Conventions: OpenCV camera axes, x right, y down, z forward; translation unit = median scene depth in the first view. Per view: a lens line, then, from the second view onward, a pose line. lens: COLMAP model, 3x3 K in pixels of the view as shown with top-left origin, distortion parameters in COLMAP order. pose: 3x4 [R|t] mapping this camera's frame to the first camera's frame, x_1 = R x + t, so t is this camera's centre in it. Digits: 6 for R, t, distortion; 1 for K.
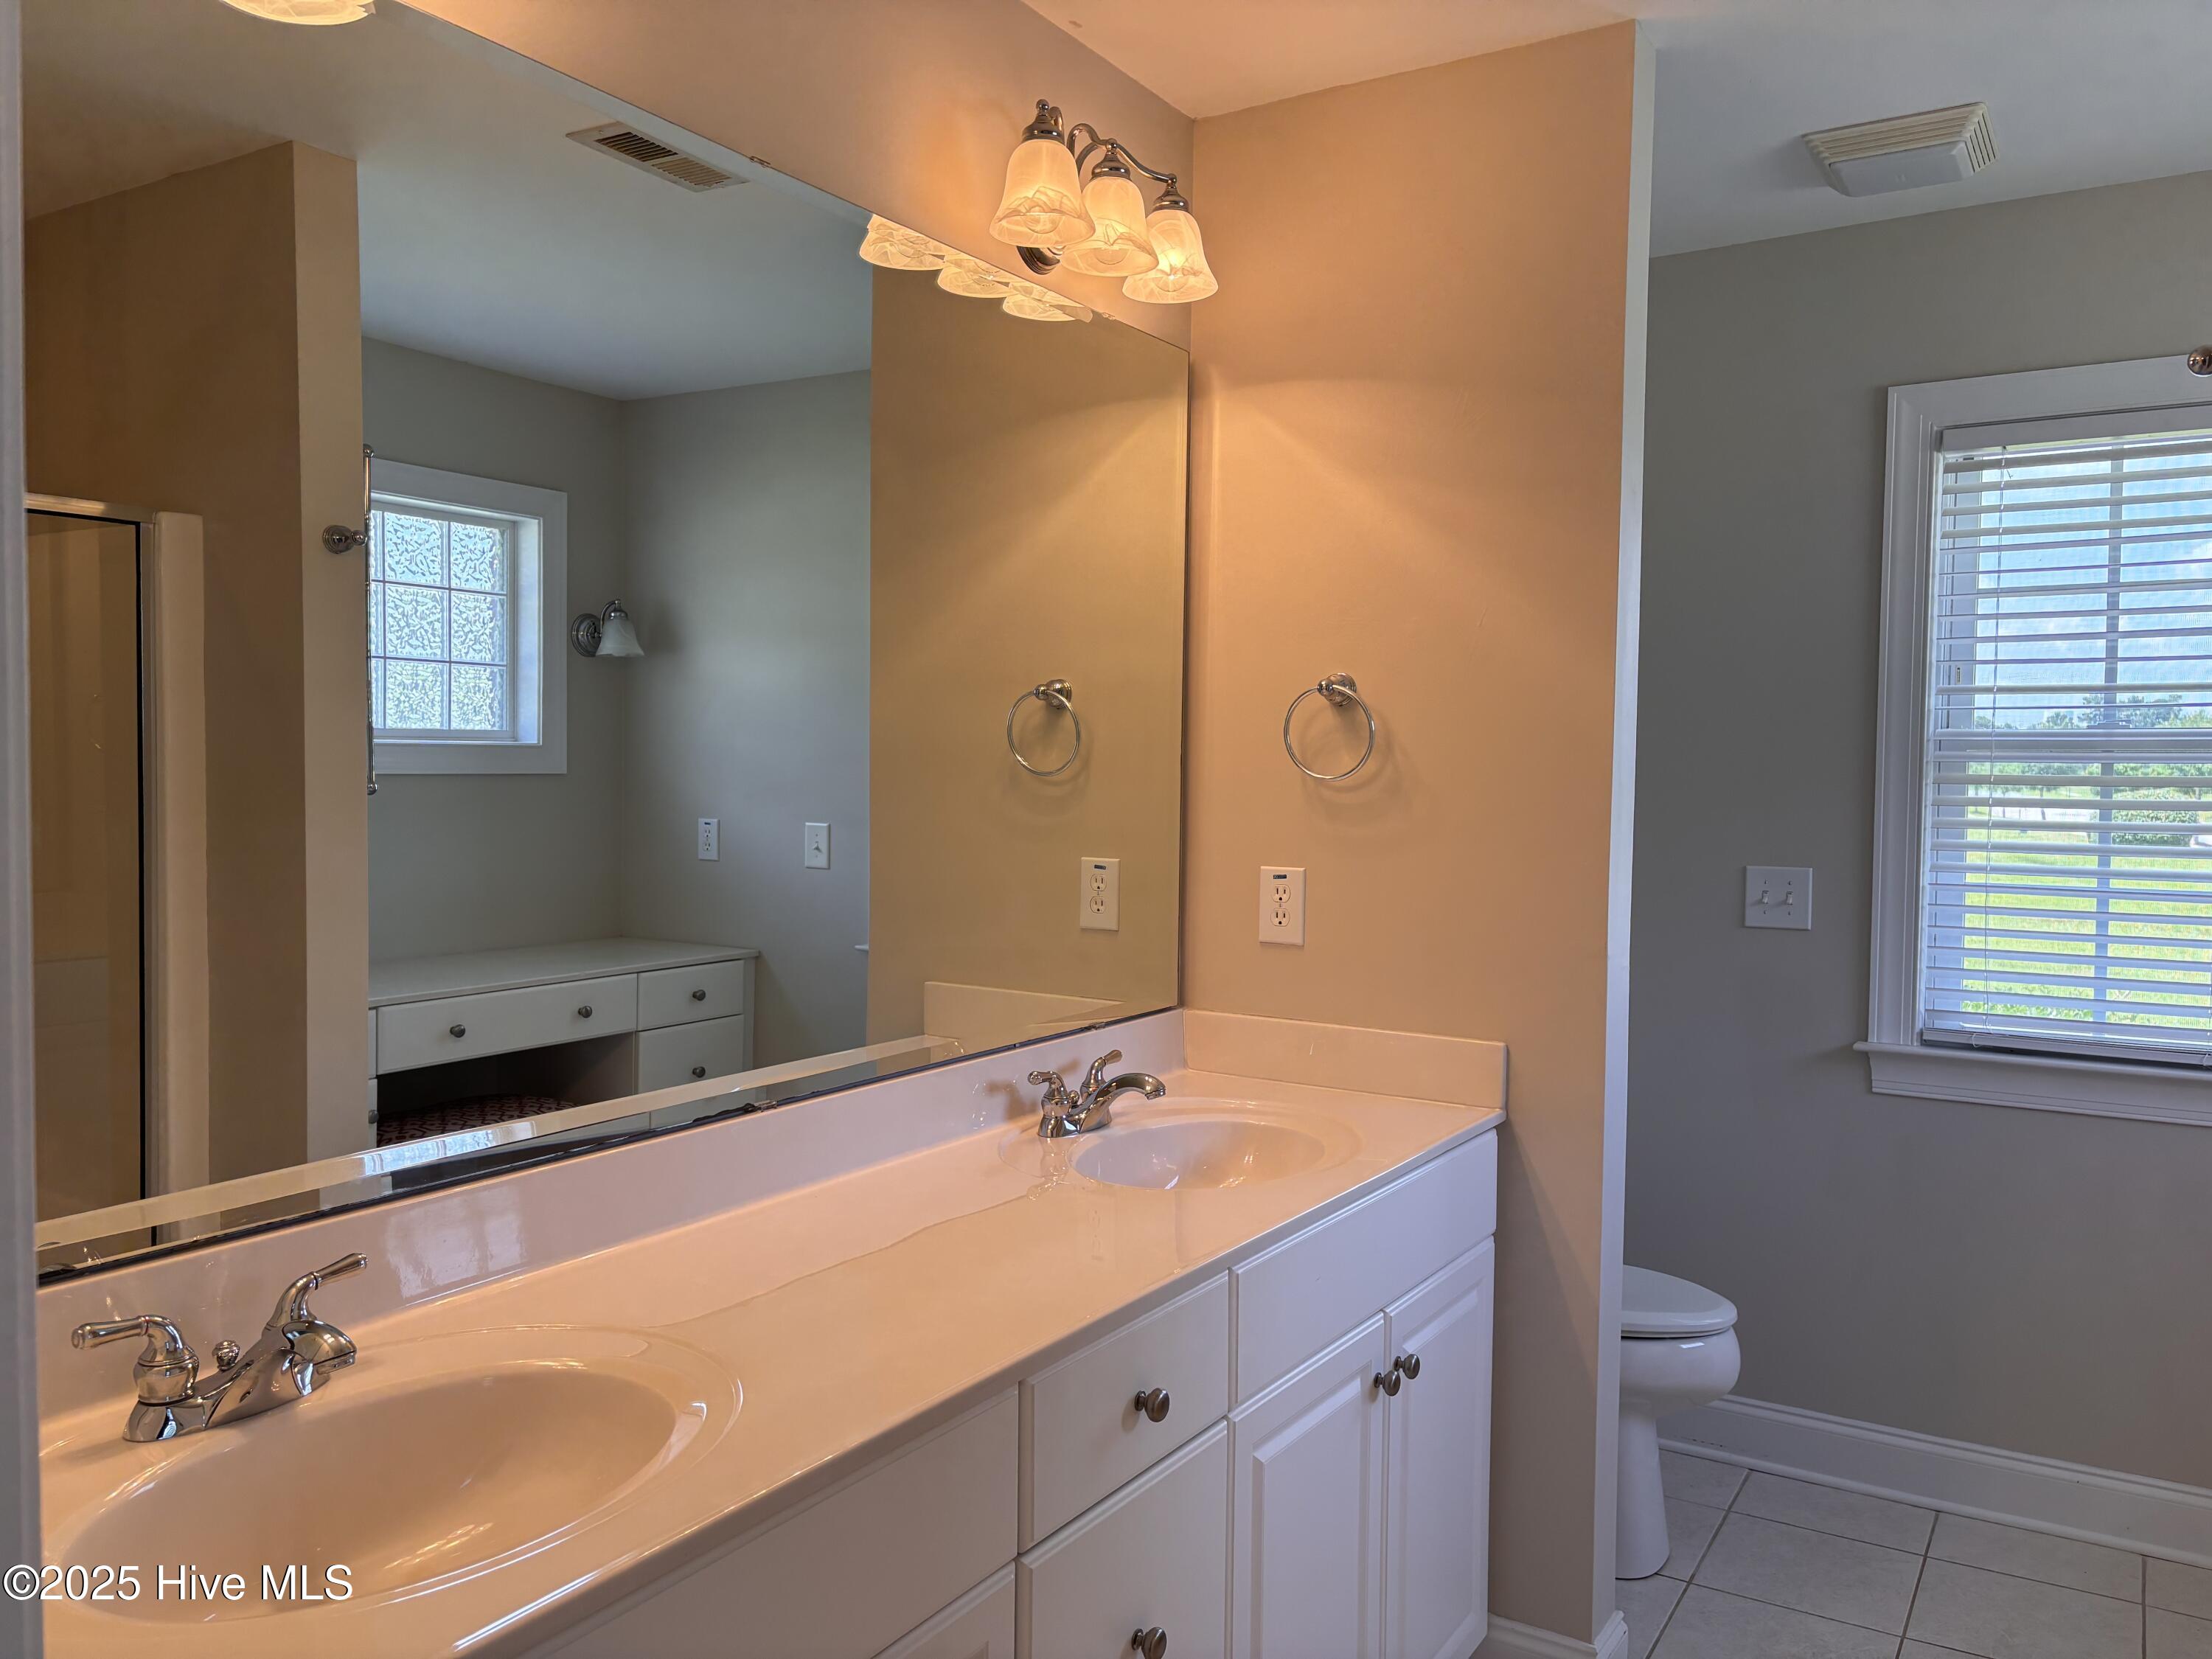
lens RADIAL K [[1654.0, 0, 1106.0], [0, 1654.0, 829.5], [0, 0, 1]] dist [0.006344, 0.040364]
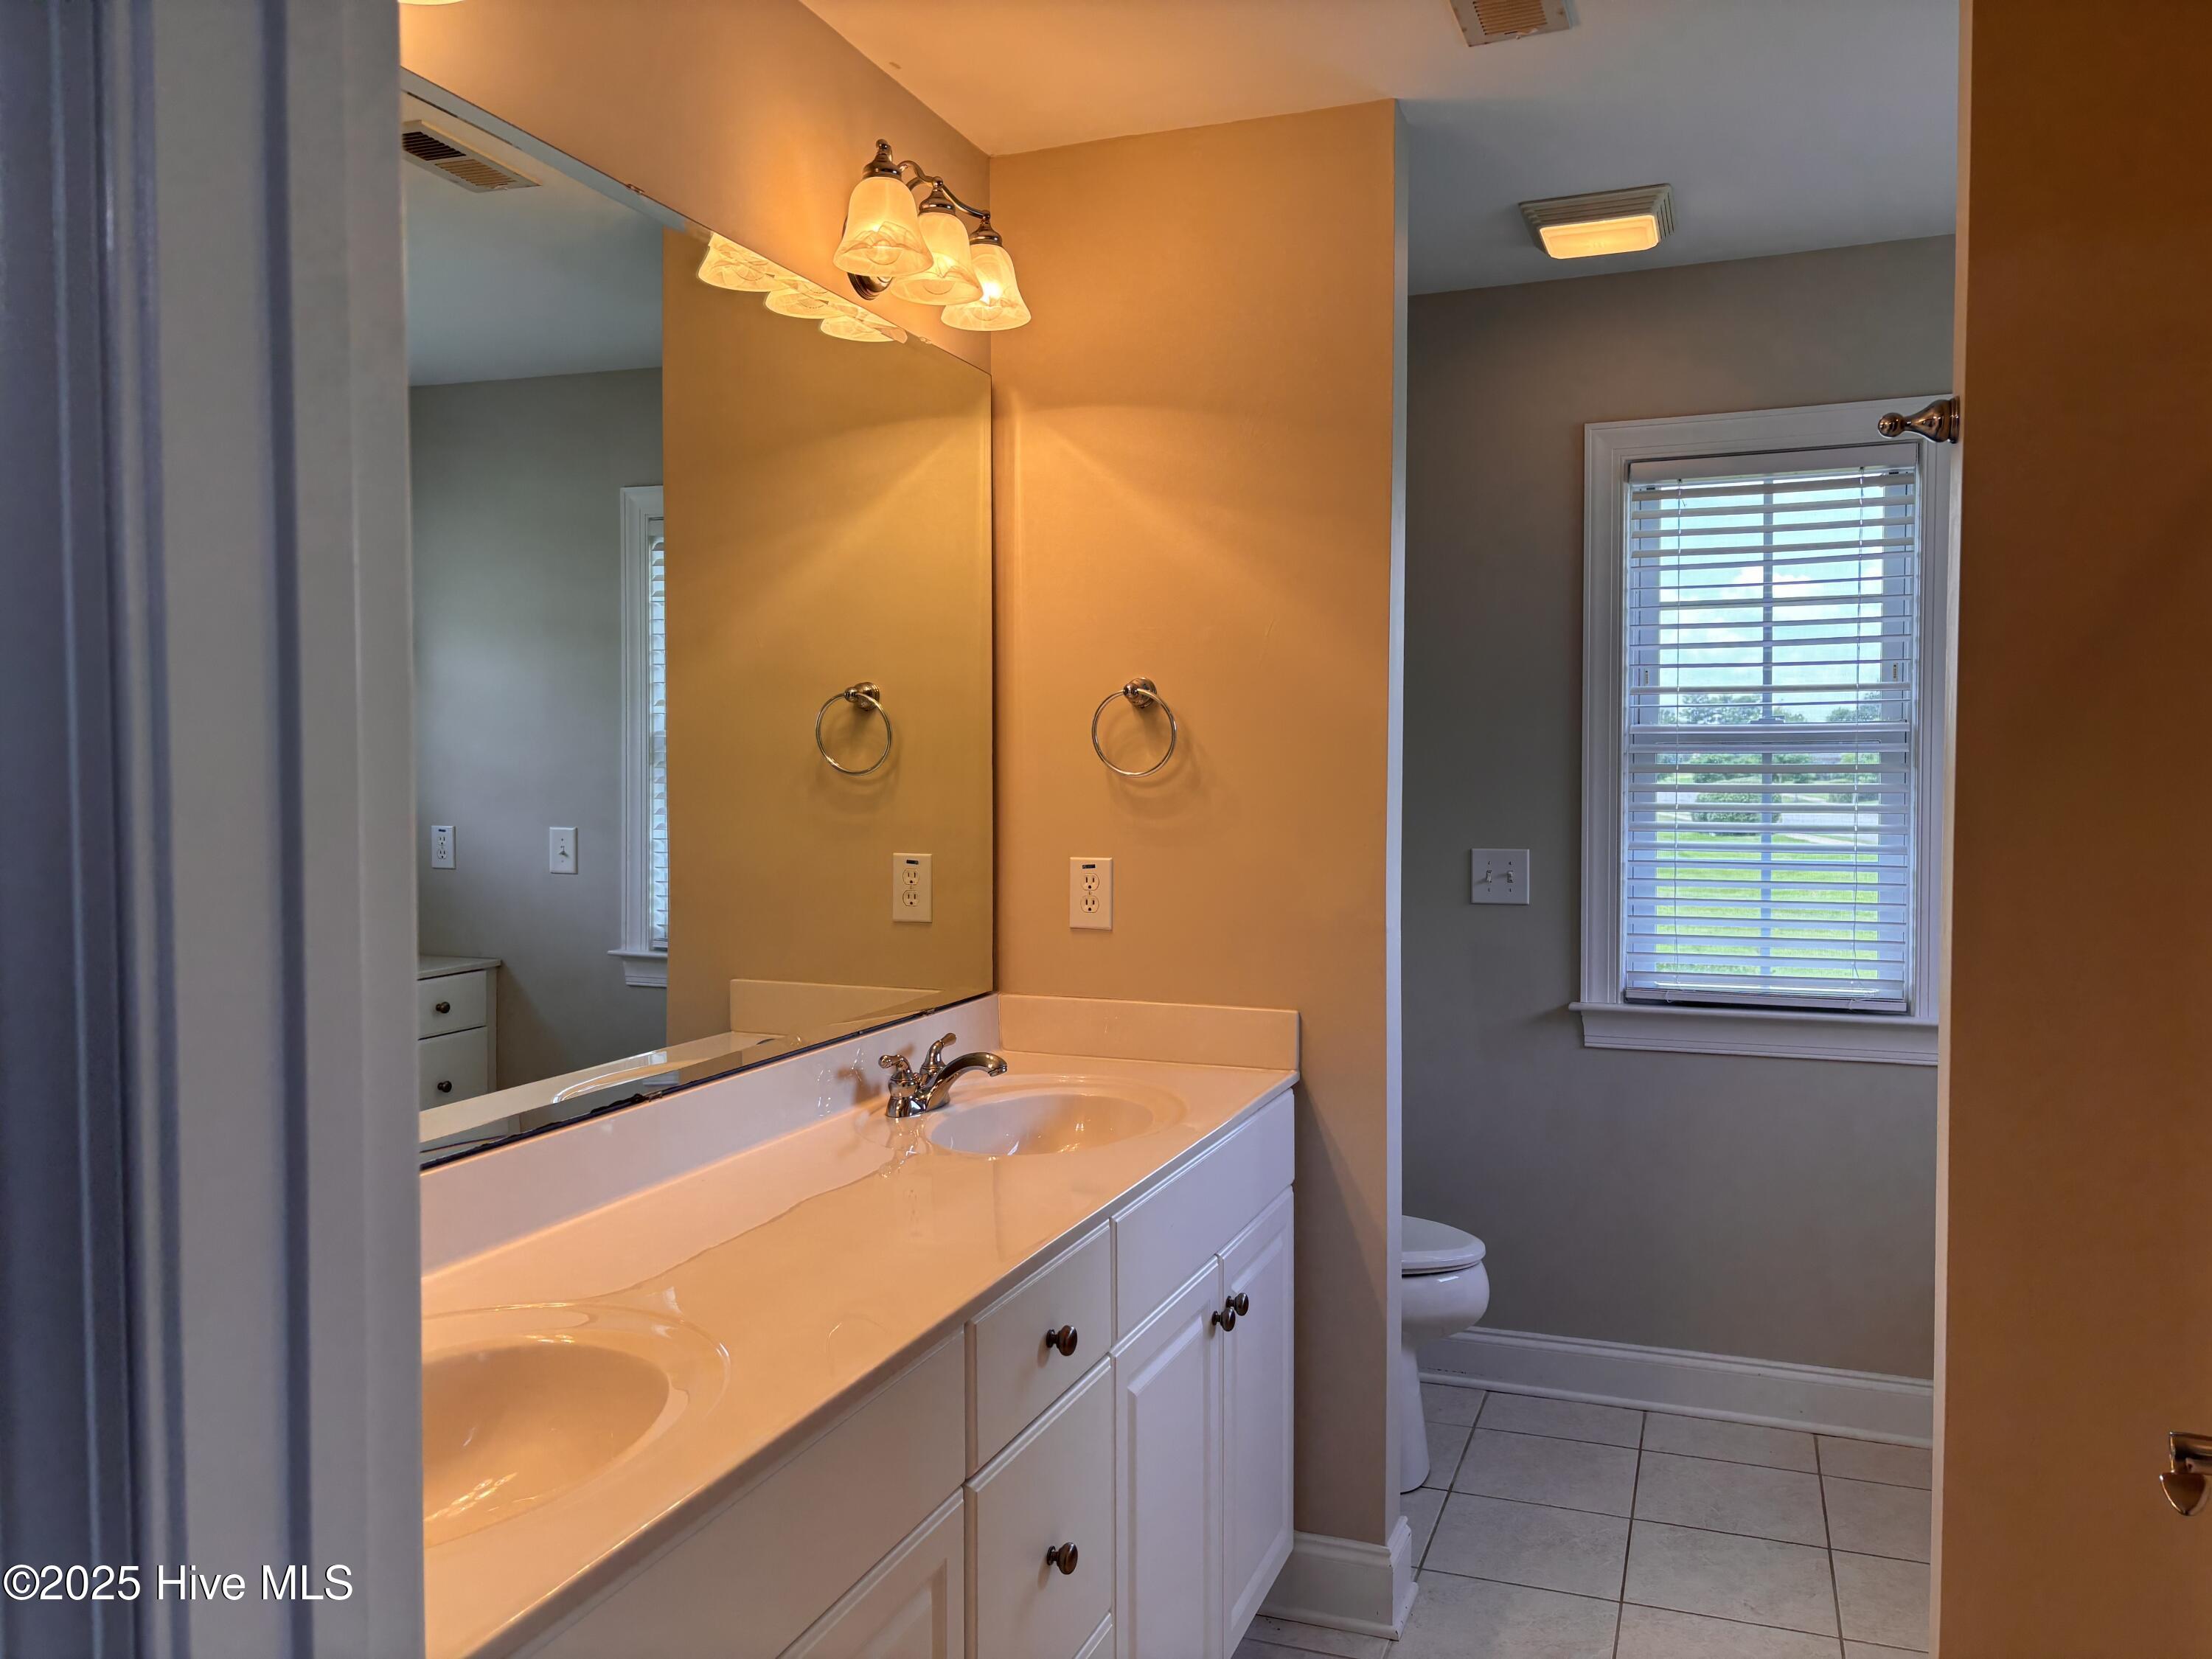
lens RADIAL K [[1676.0, 0, 1093.8], [0, 1676.0, 818.6], [0, 0, 1]] dist [0.047147, -0.053045]
pose [[0.980216, -0.018153, 0.197099, -0.106186], [0.019434, 0.999801, -0.004564, 0.002364], [-0.196977, 0.008304, 0.980373, -0.070194]]
